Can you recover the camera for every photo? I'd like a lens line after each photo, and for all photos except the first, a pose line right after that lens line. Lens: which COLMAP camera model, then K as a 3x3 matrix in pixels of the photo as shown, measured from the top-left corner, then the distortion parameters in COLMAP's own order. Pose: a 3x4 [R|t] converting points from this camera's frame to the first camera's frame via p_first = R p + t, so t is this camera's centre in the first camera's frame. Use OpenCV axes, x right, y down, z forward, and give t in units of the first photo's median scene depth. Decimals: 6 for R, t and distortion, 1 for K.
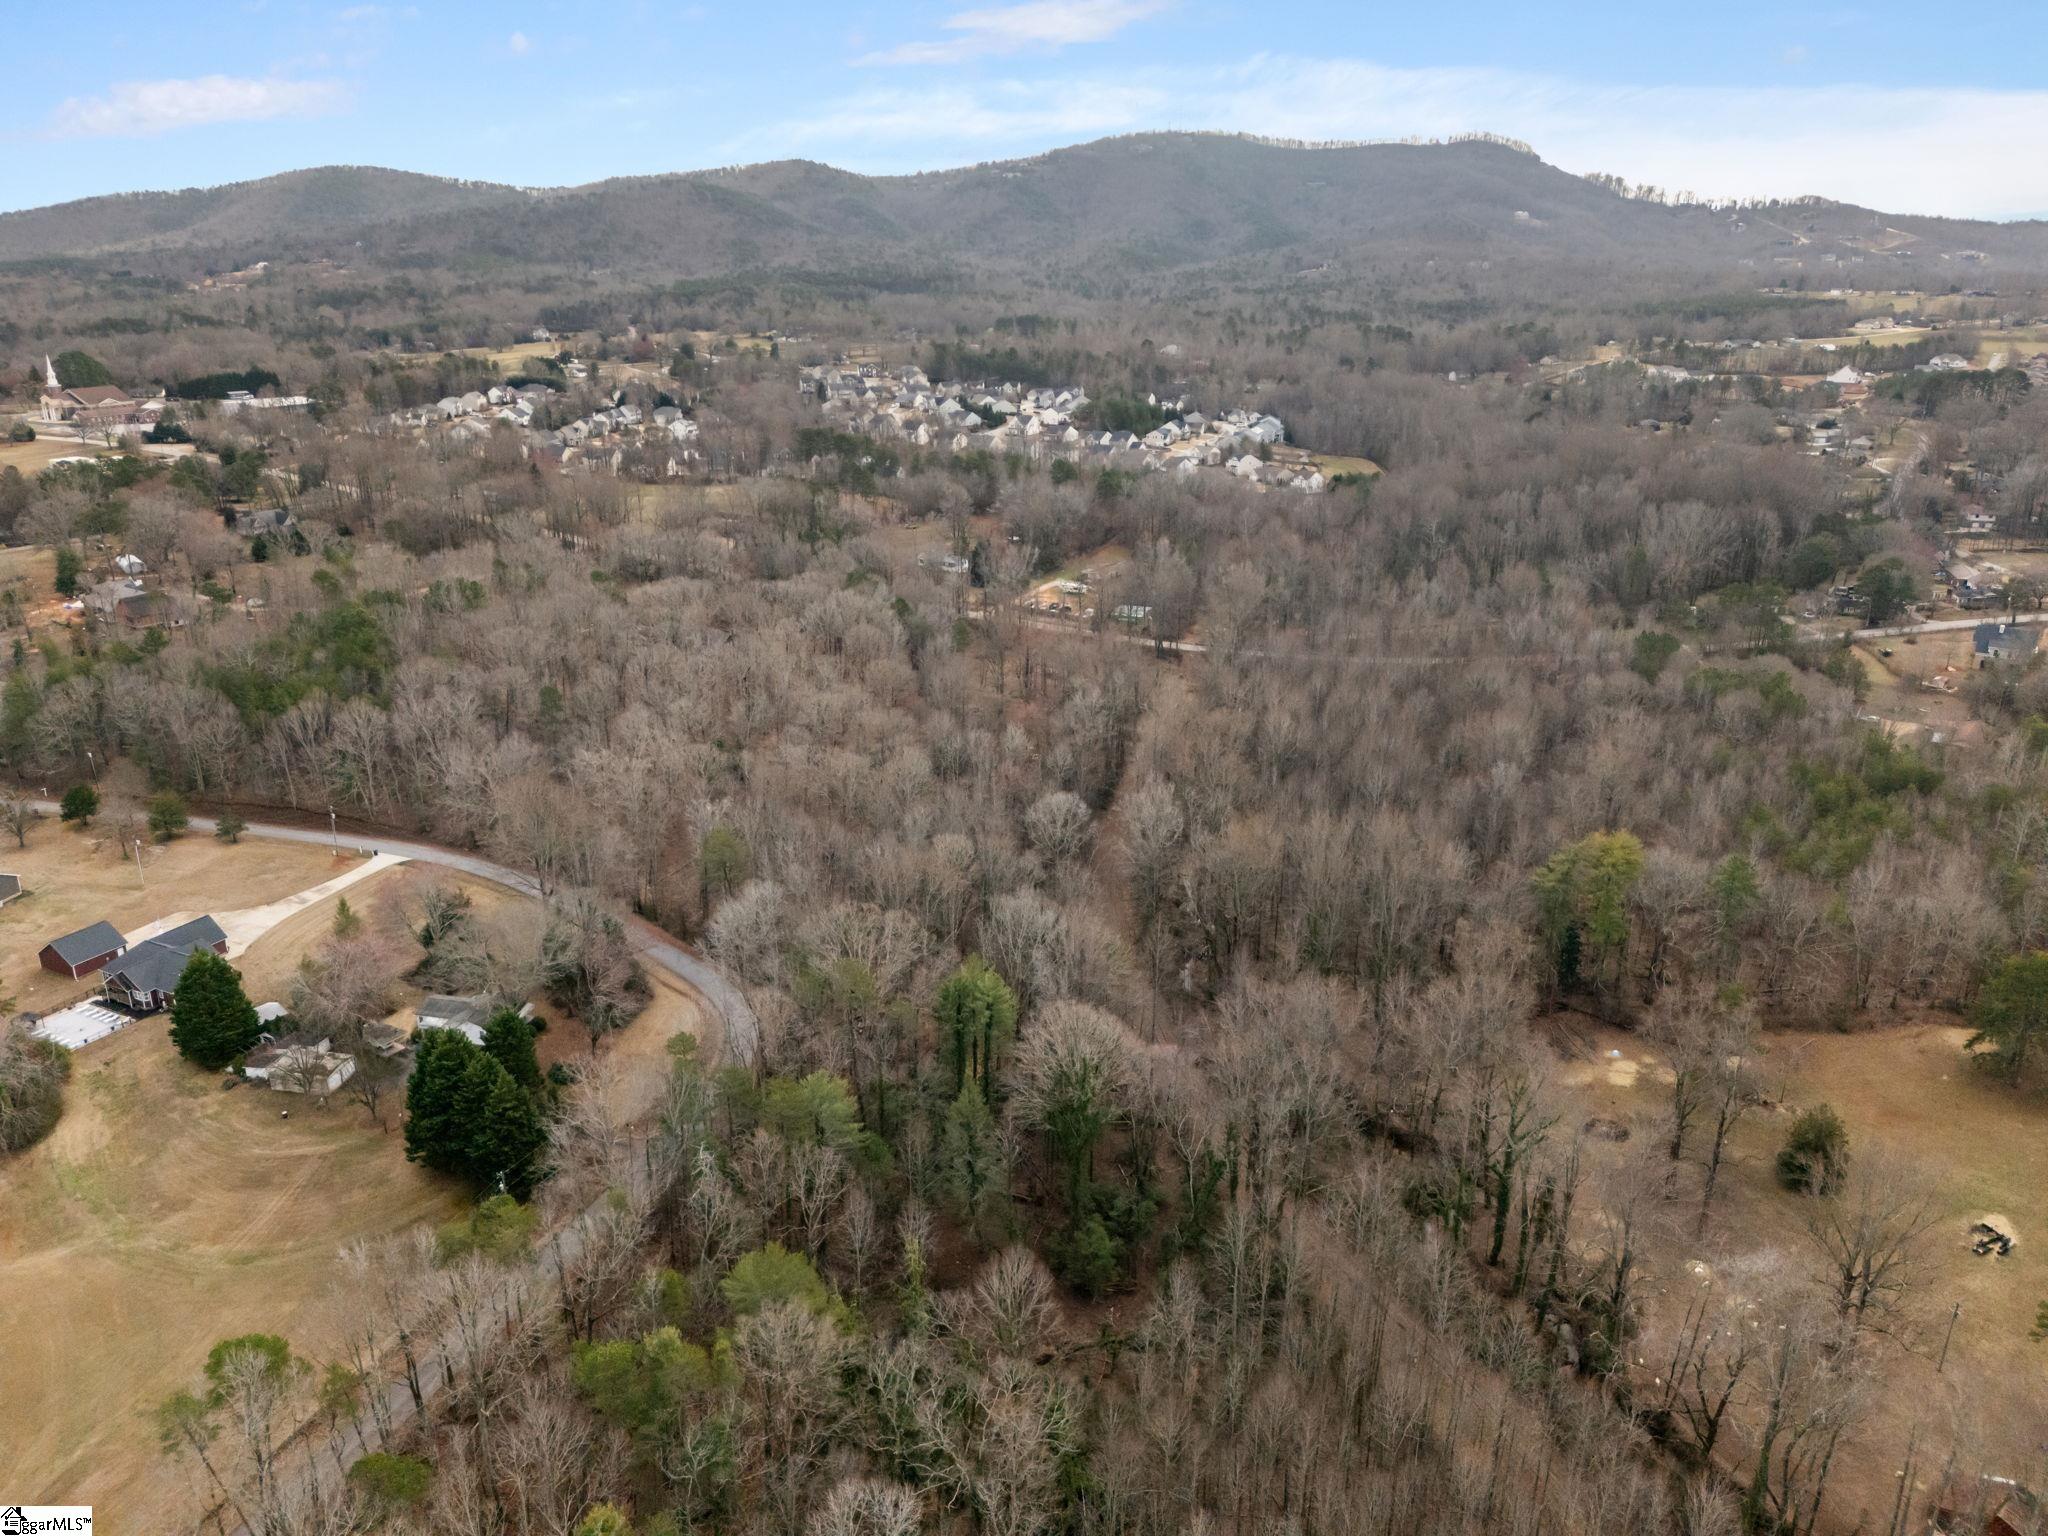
lens RADIAL K [[1488.3, 0, 1017.1], [0, 1488.3, 771.9], [0, 0, 1]] dist [0.075192, -0.068799]
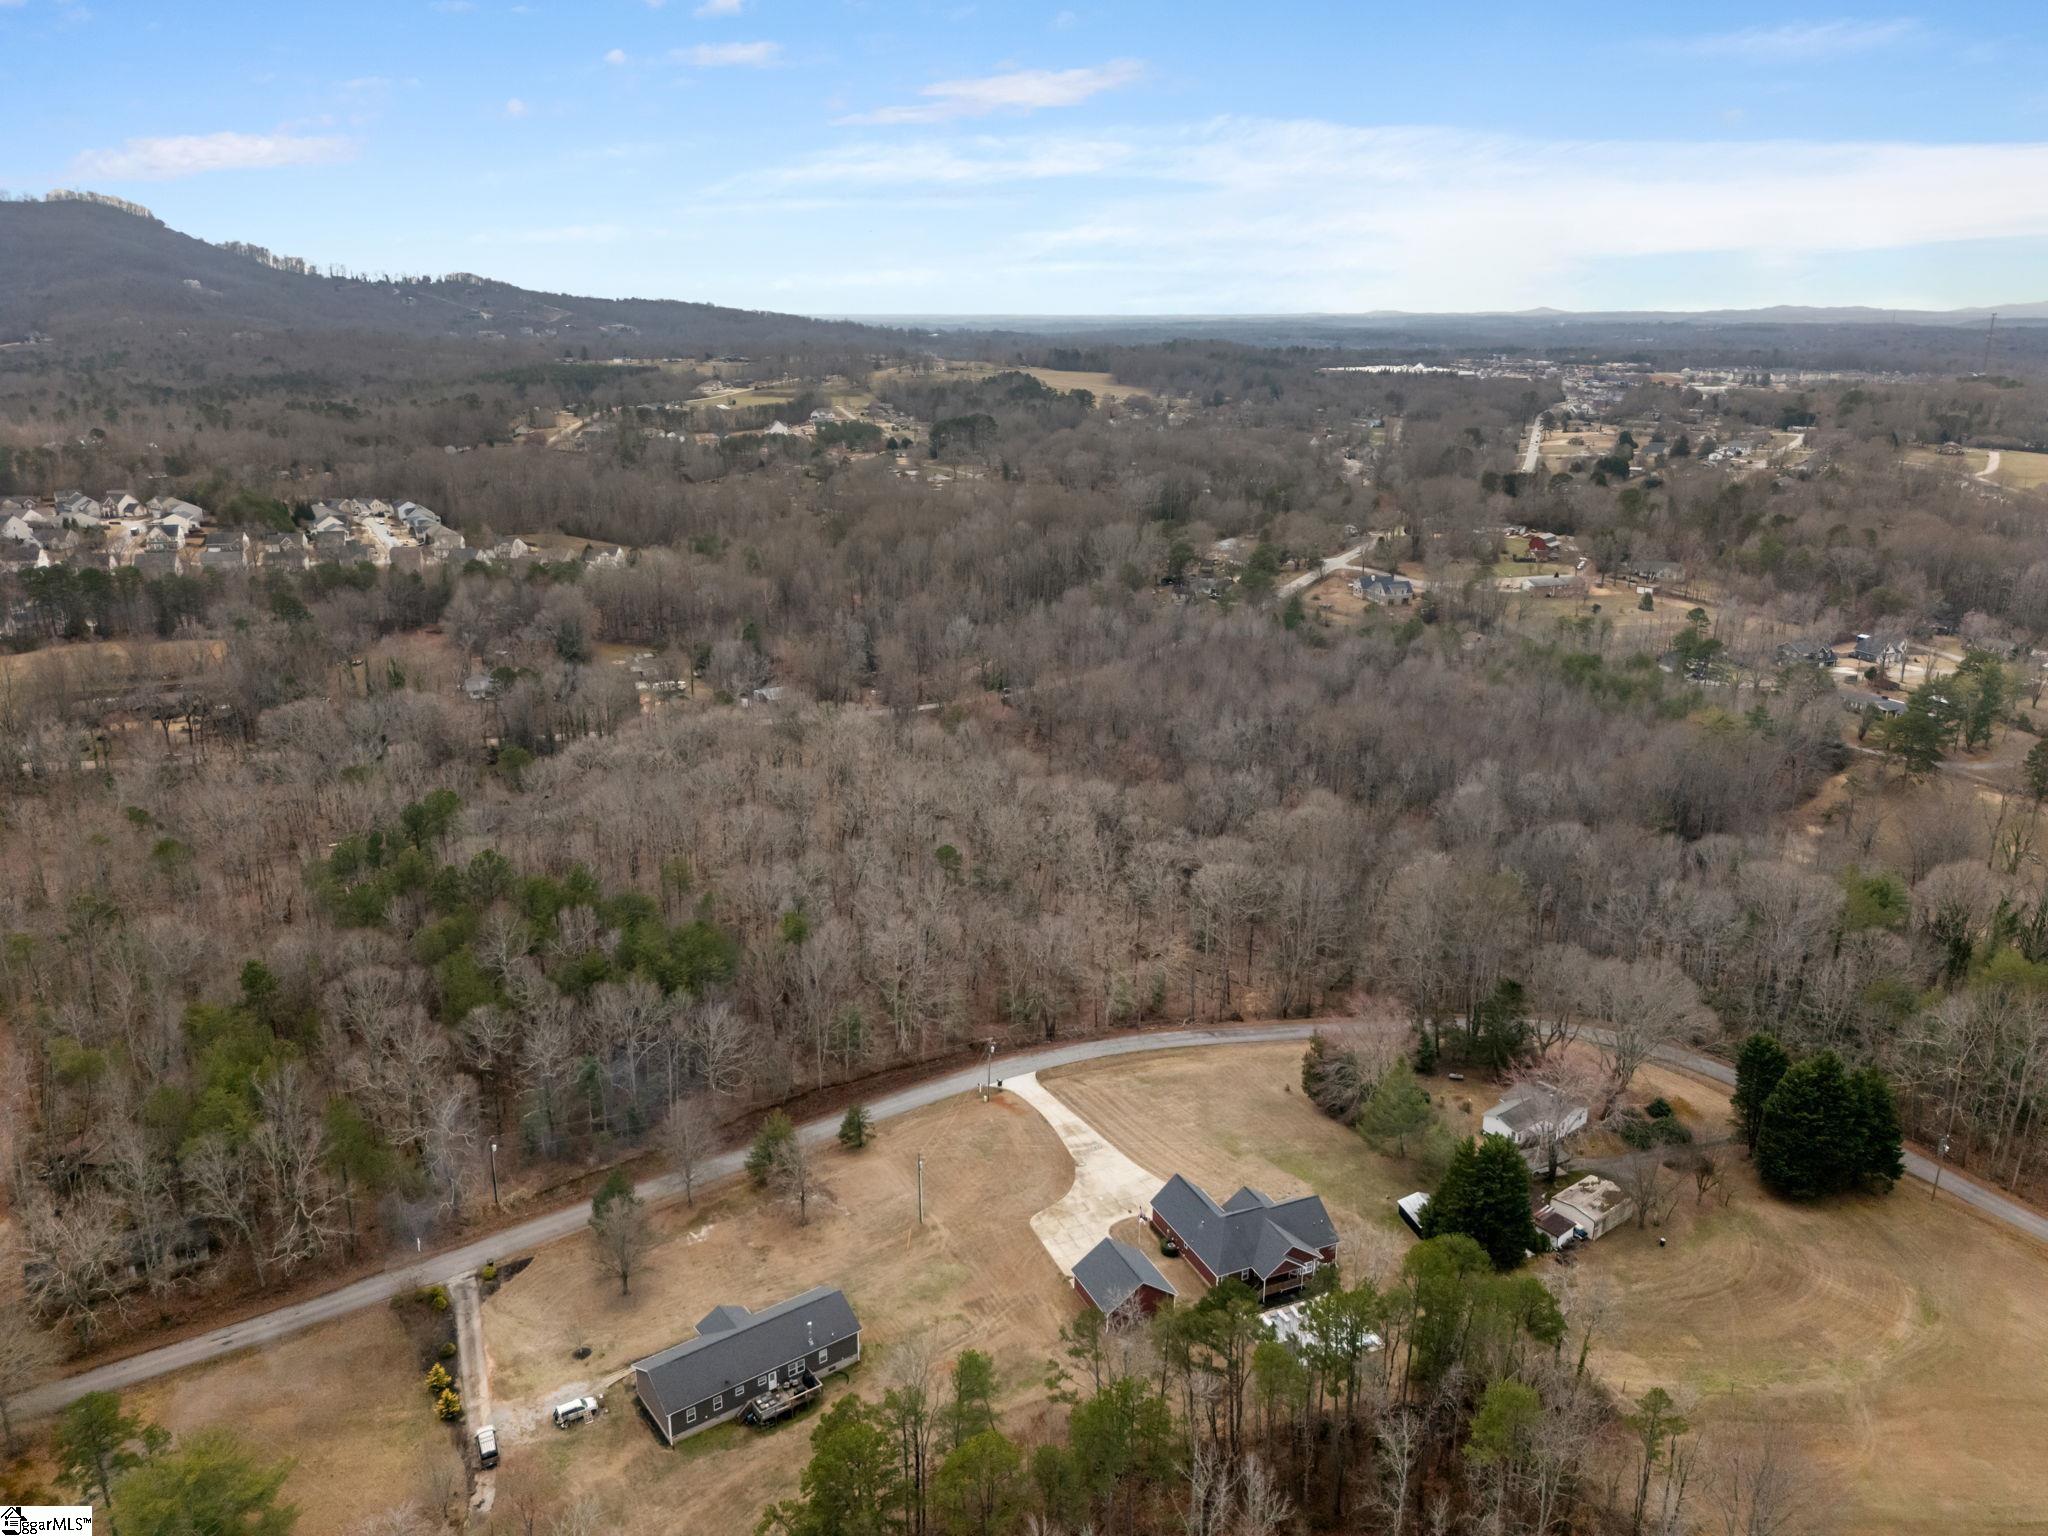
lens RADIAL K [[1488.3, 0, 1018.7], [0, 1488.3, 773.5], [0, 0, 1]] dist [0.075192, -0.068799]
pose [[0.631648, -0.229976, 0.740360, -0.328658], [0.260630, 0.962396, 0.076586, -0.054523], [-0.730132, 0.144584, 0.667834, 0.151998]]
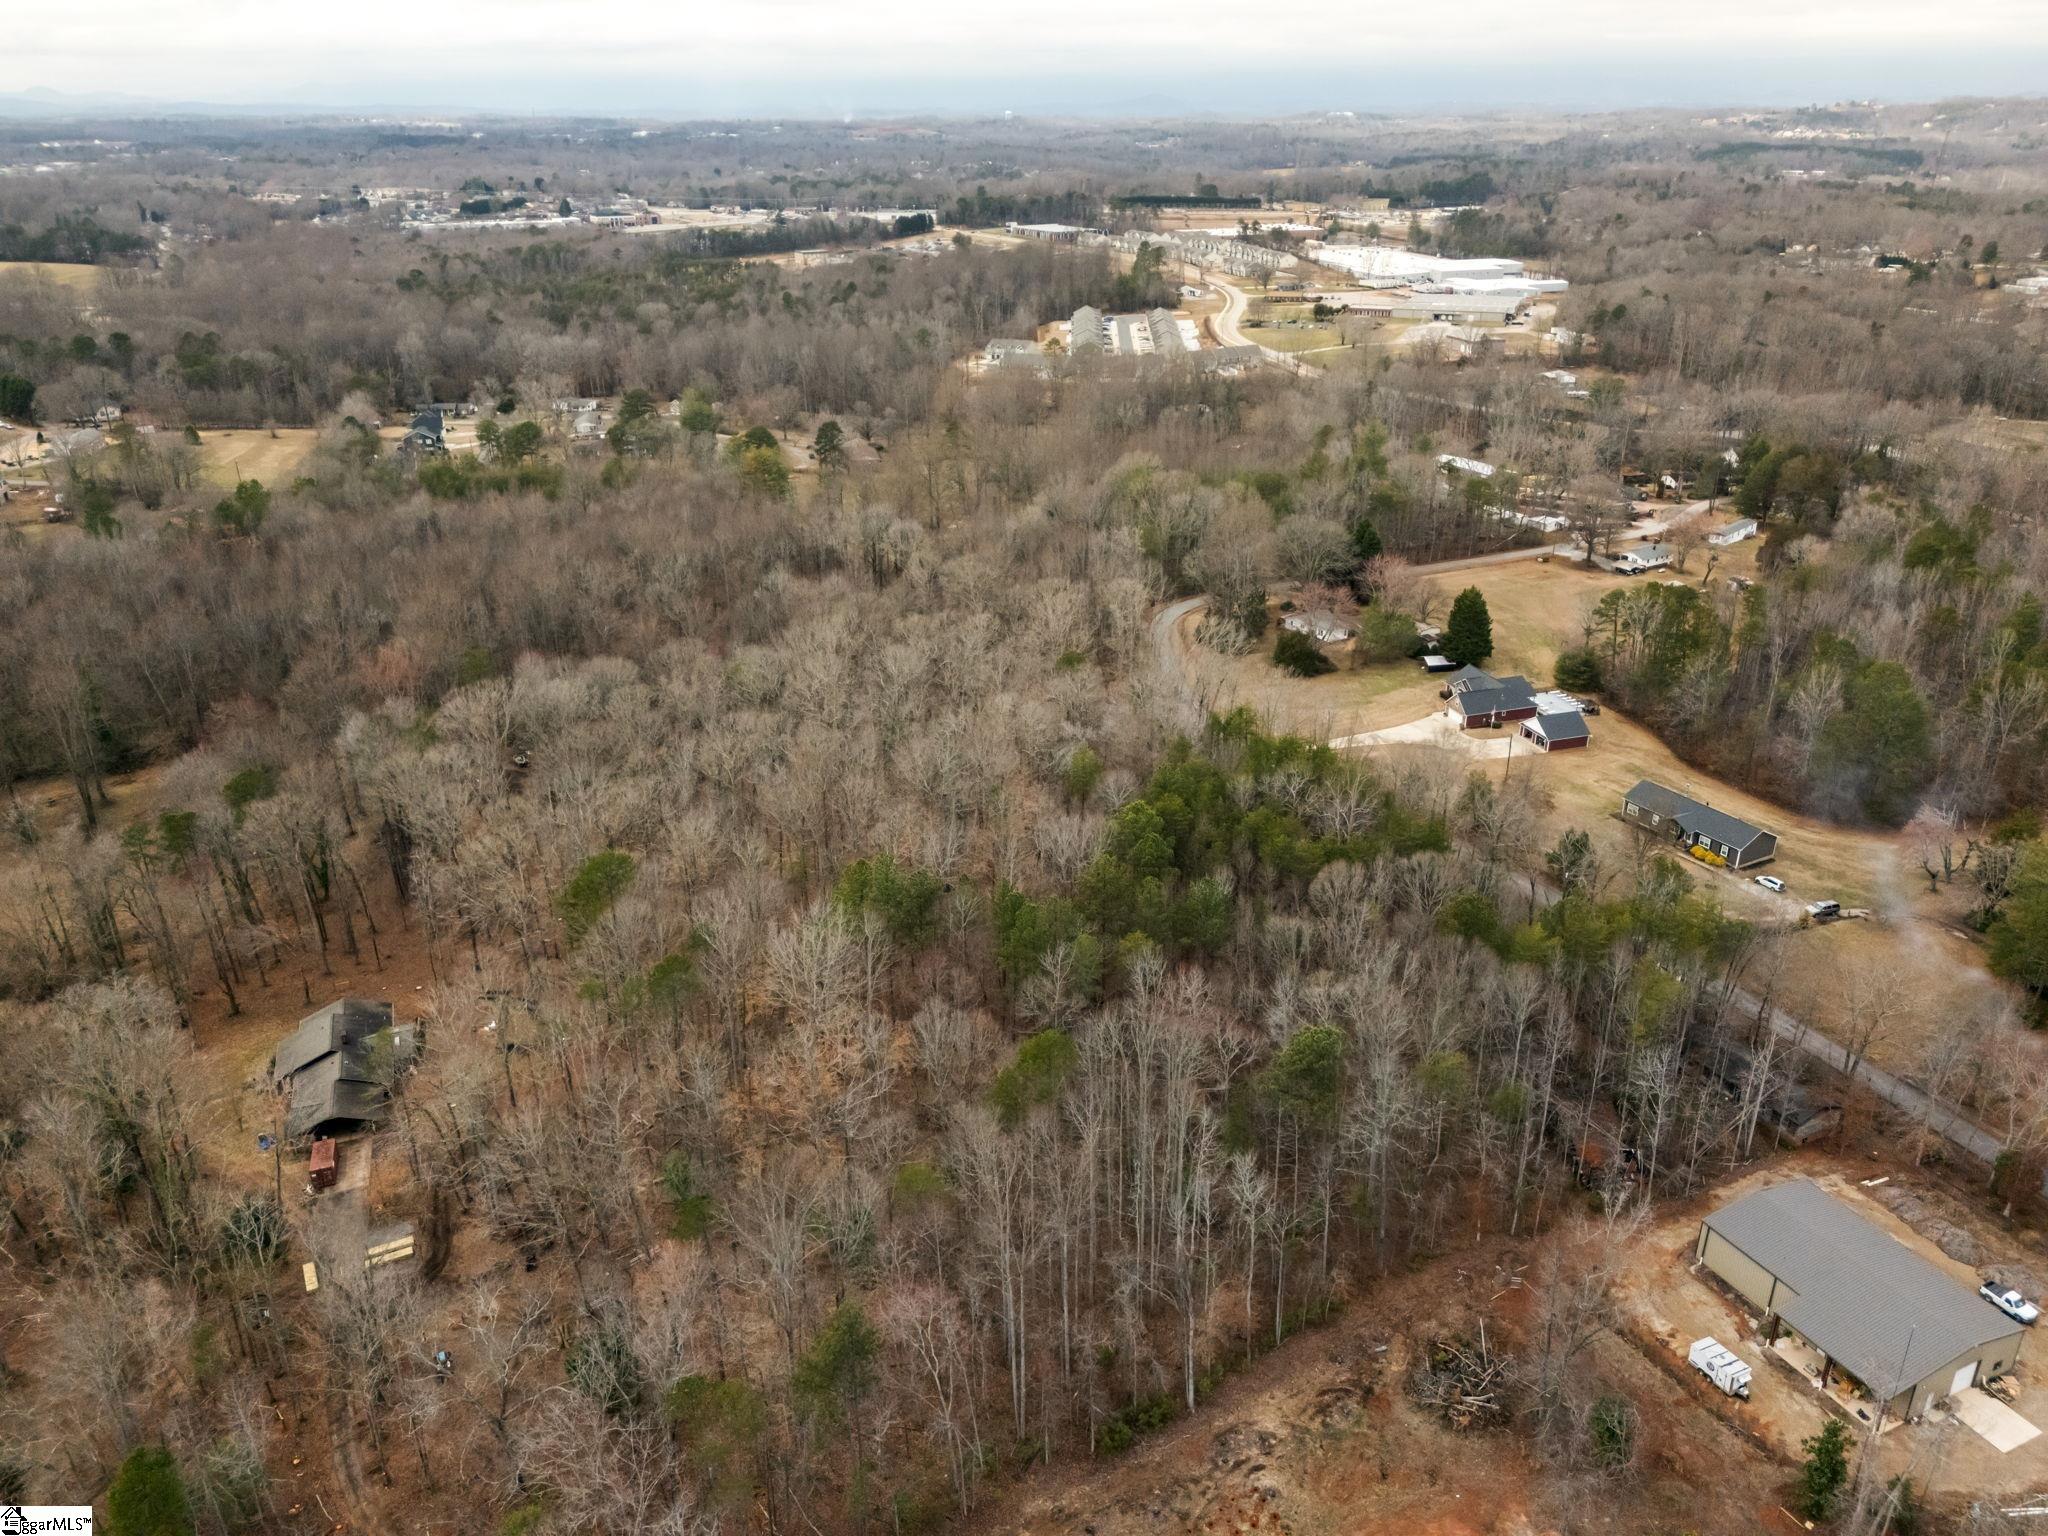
lens RADIAL K [[1488.3, 0, 1033.3], [0, 1488.3, 767.5], [0, 0, 1]] dist [0.075192, -0.068799]
pose [[-0.696612, -0.290271, 0.656106, -0.324370], [0.249463, 0.759438, 0.600851, -0.195675], [-0.672681, 0.582234, -0.456622, 0.535212]]
